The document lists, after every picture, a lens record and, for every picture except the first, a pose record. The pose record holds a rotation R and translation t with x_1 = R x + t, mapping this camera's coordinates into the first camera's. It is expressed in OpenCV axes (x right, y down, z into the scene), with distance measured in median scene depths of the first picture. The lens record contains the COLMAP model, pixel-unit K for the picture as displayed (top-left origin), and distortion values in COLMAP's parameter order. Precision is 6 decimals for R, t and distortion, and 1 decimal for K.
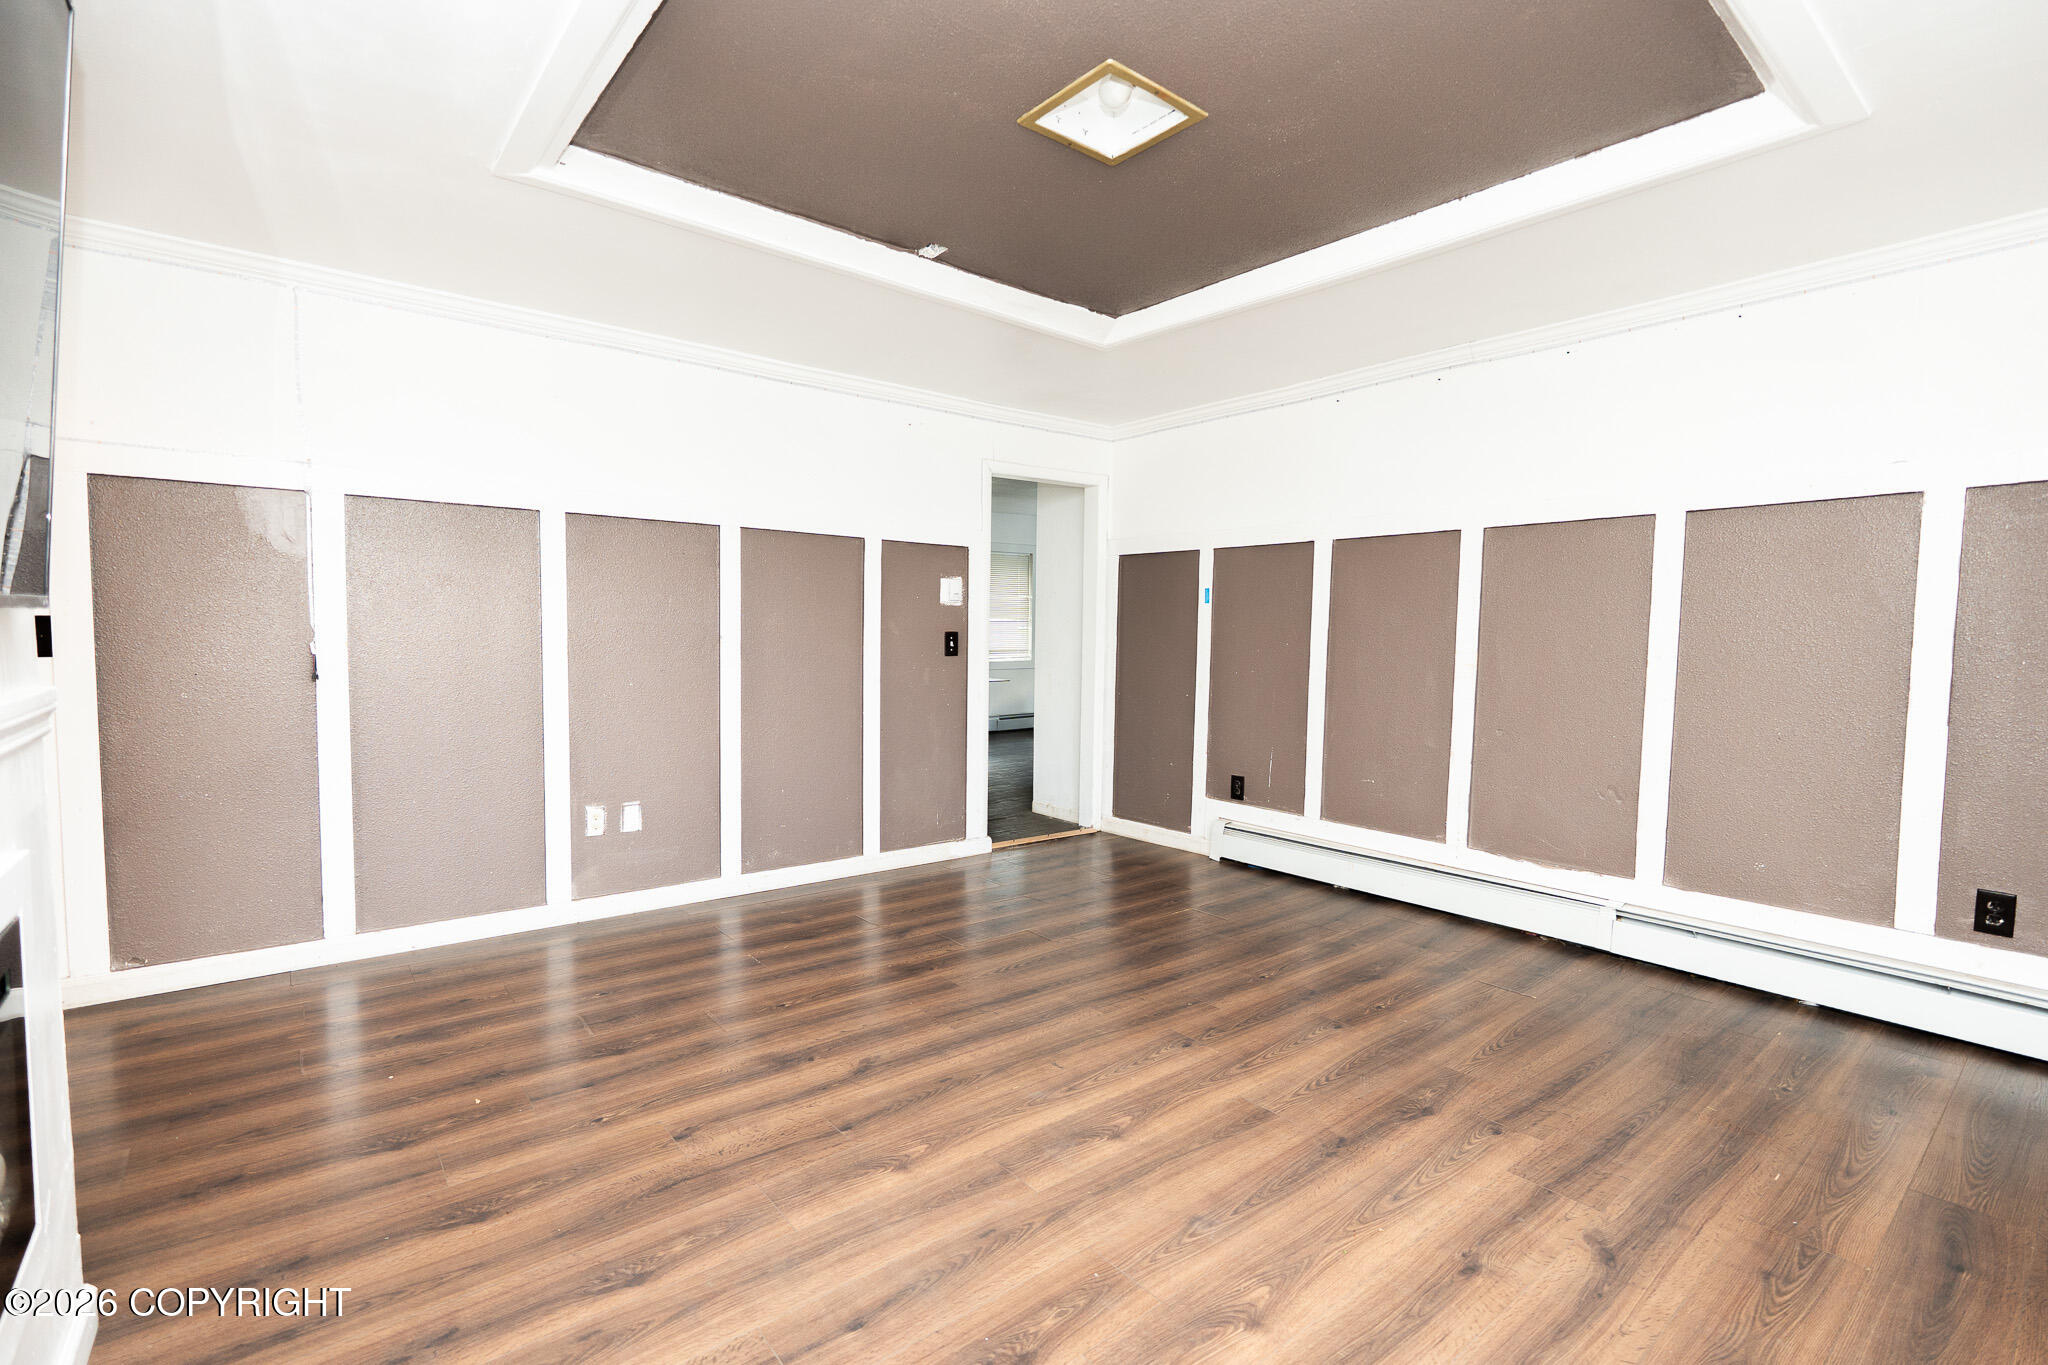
lens RADIAL K [[930.2, 0, 1024.0], [0, 930.2, 682.5], [0, 0, 1]] dist [-0.014221, 0.002365]
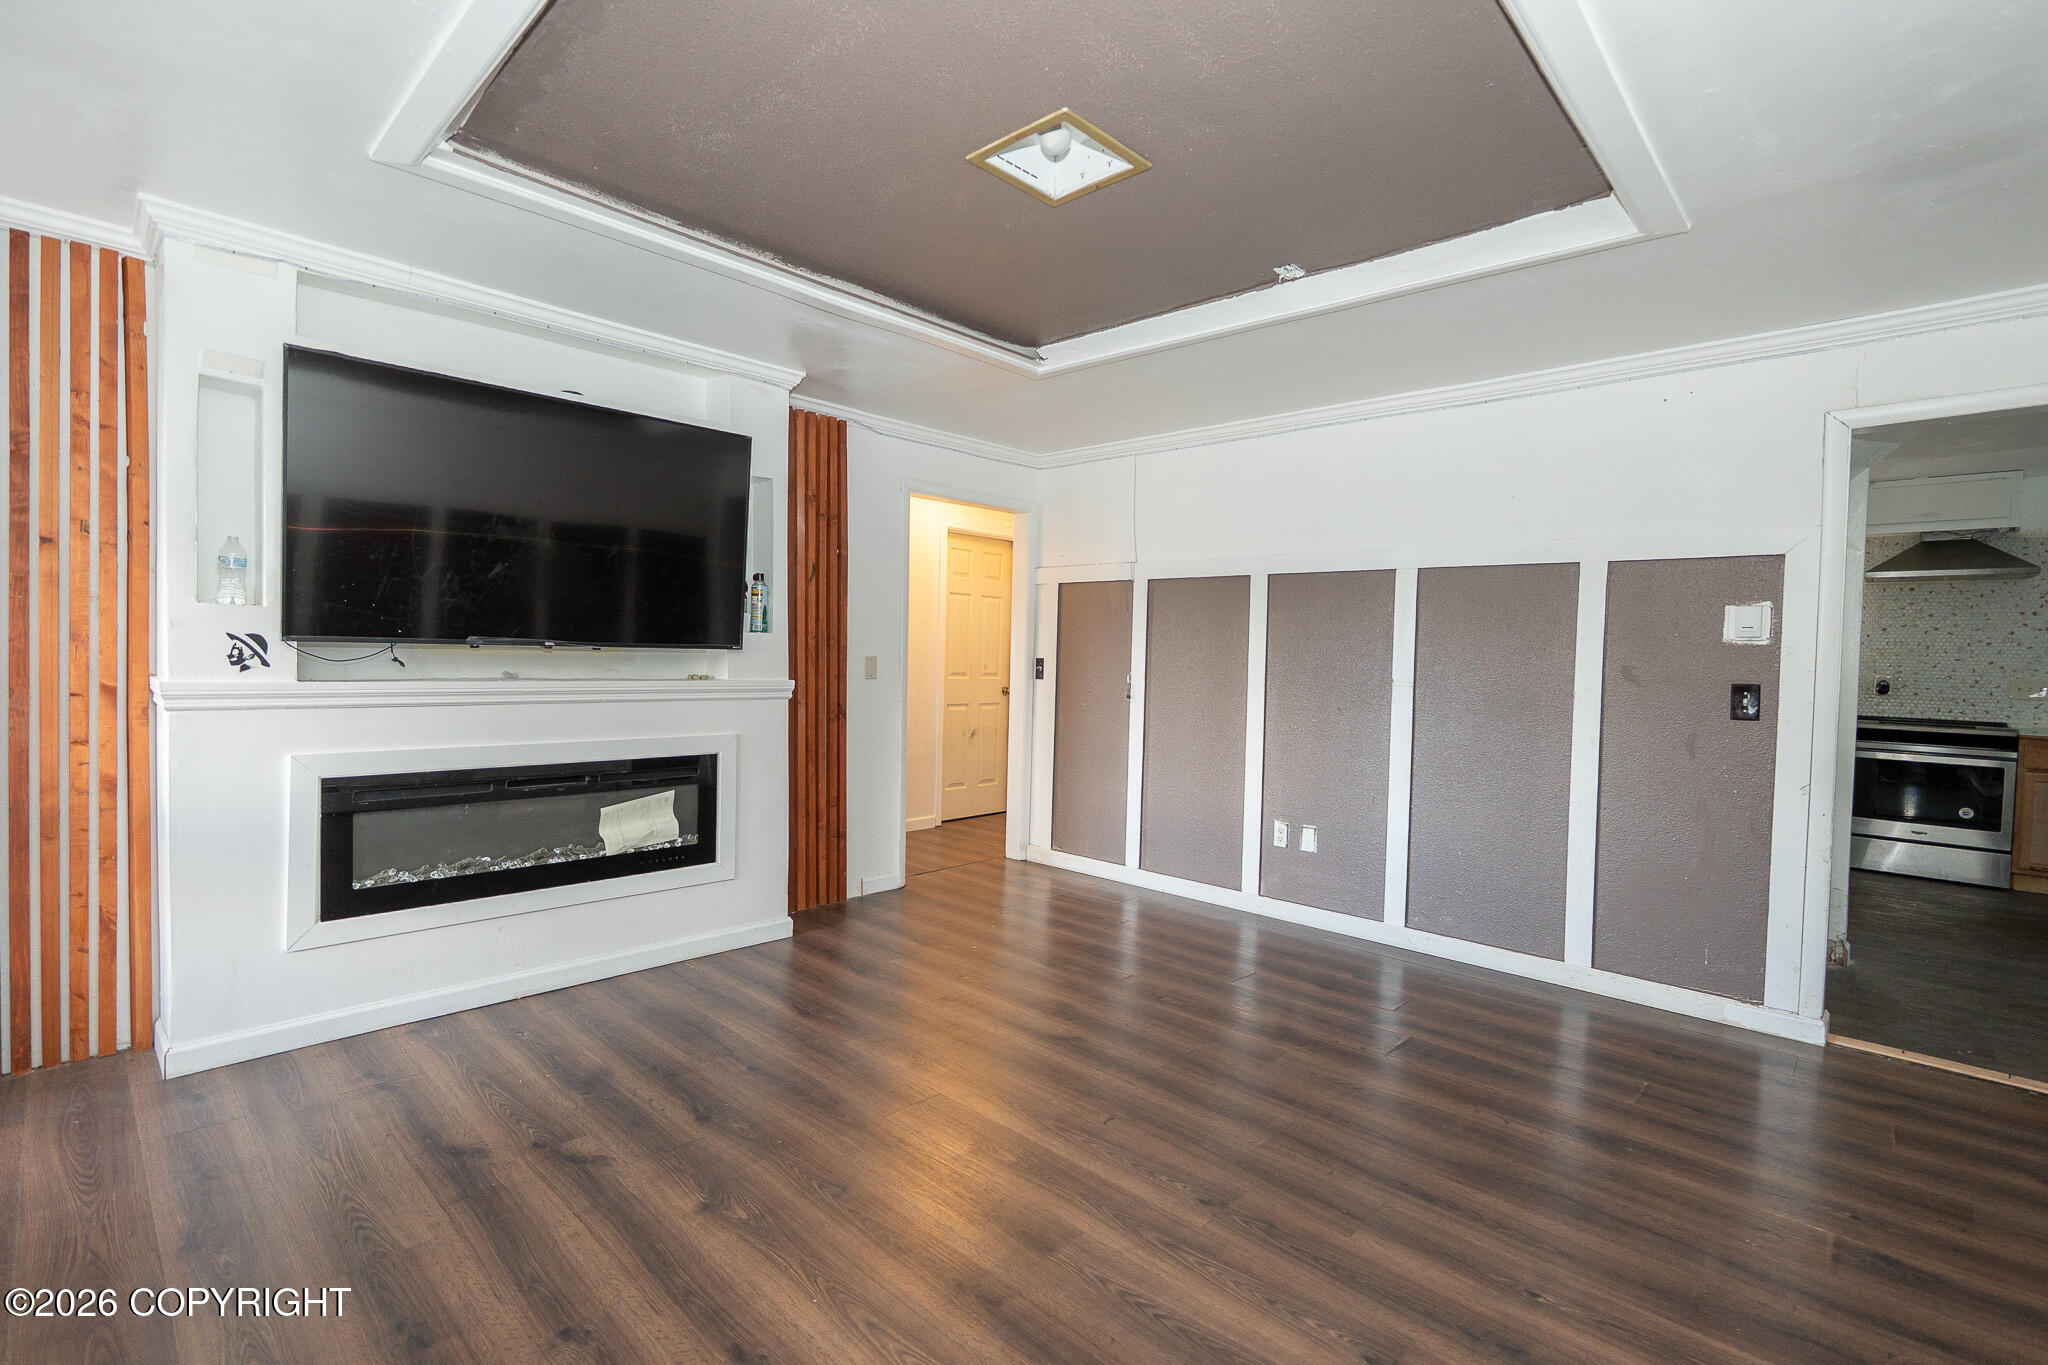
lens RADIAL K [[930.2, 0, 1024.0], [0, 930.2, 682.5], [0, 0, 1]] dist [-0.014221, 0.002365]
pose [[0.131135, 0.018873, -0.991185, 0.814948], [-0.080416, 0.996726, 0.008339, -0.031354], [0.988098, 0.078614, 0.132223, 0.639094]]
